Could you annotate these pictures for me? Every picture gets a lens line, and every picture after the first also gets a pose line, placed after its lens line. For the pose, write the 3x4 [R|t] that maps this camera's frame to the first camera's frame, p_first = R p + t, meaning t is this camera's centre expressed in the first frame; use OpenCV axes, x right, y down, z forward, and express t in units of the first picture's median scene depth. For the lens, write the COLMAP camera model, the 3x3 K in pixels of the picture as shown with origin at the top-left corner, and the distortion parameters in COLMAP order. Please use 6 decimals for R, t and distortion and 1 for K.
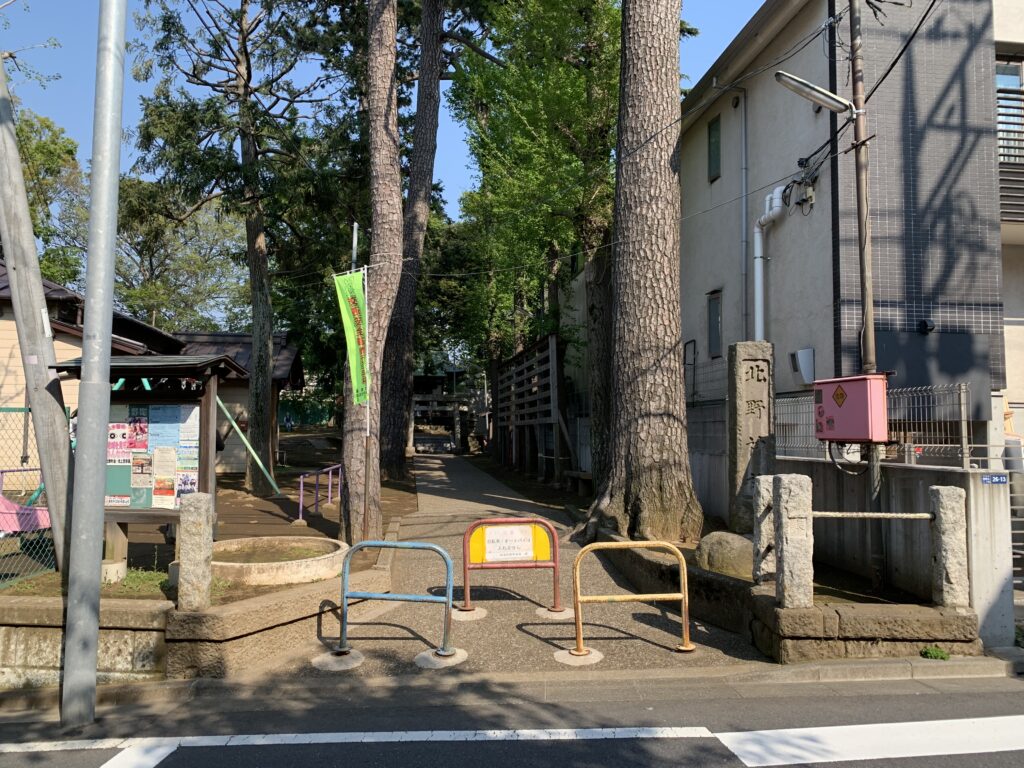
lens RADIAL K [[775.4, 0, 512.0], [0, 775.4, 384.0], [0, 0, 1]] dist [0.000035, -0.000021]
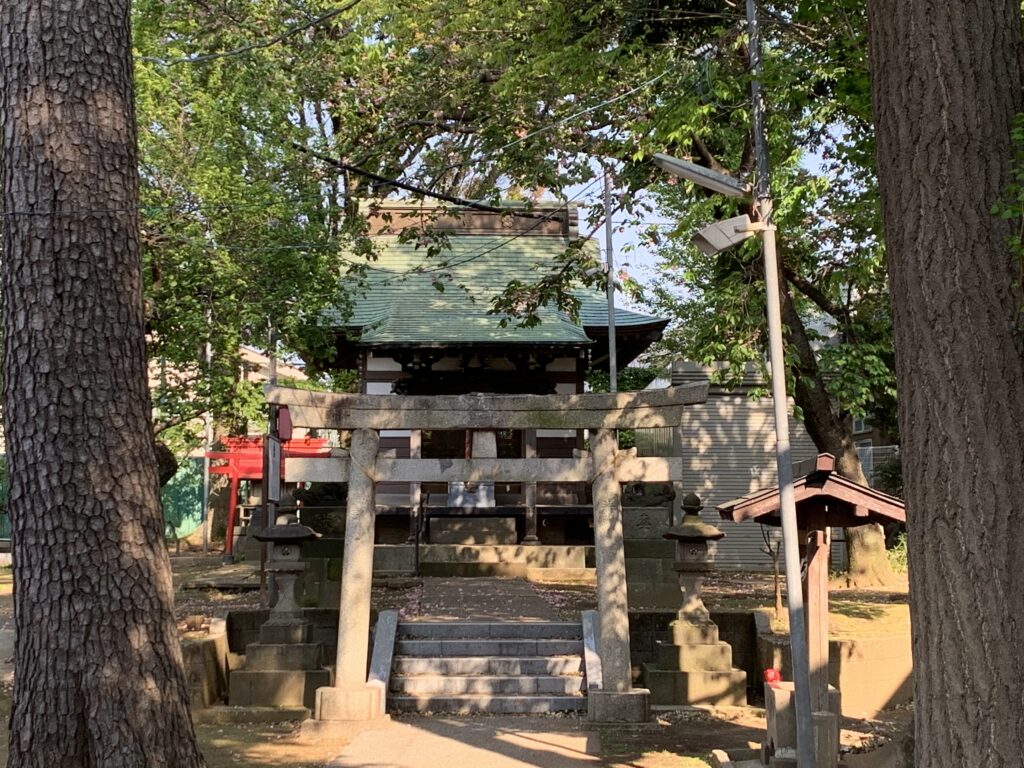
lens RADIAL K [[1797.4, 0, 512.0], [0, 1797.4, 384.0], [0, 0, 1]] dist [0.008279, 0.003067]
pose [[0.987115, -0.022189, -0.158465, -0.026149], [0.018716, 0.999552, -0.023375, 0.020681], [0.158913, 0.020108, 0.987088, 0.573267]]
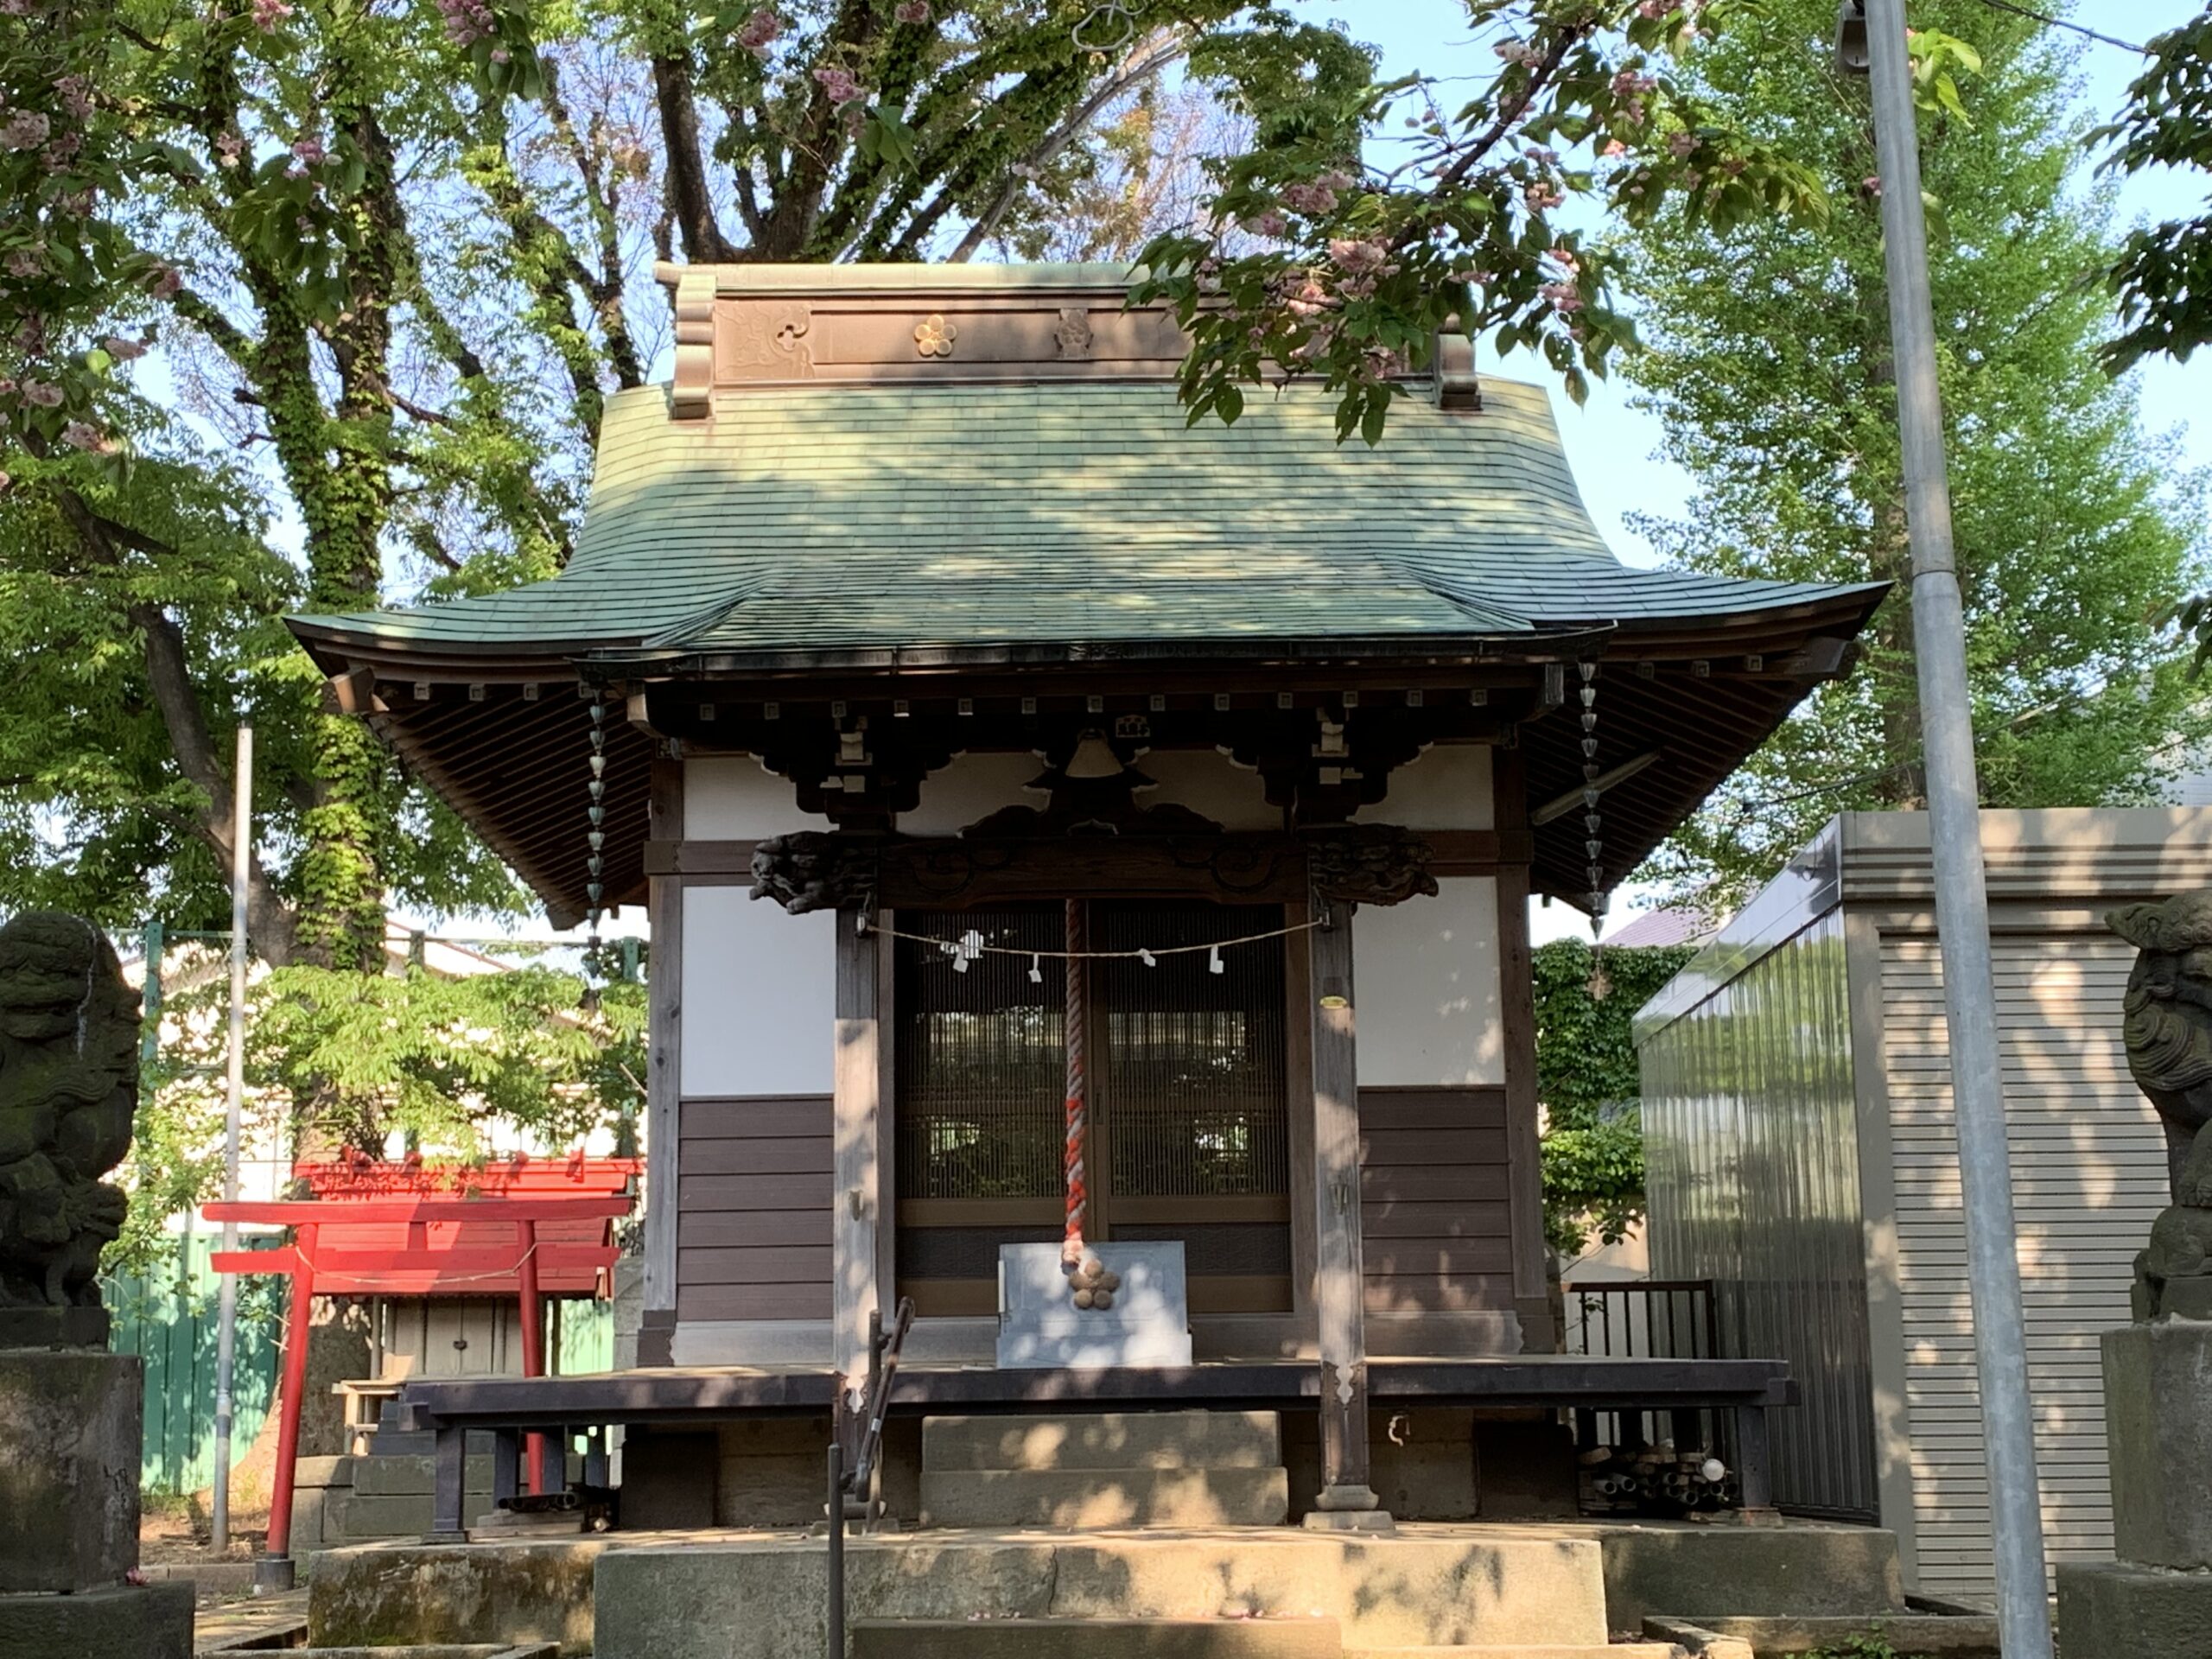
lens RADIAL K [[3039.2, 0, 1106.0], [0, 3039.2, 829.5], [0, 0, 1]] dist [-0.171274, 0.006738]
pose [[0.978736, -0.072115, -0.192029, -0.060746], [0.044990, 0.988838, -0.142041, 0.031475], [0.200129, 0.130381, 0.971056, 0.776776]]
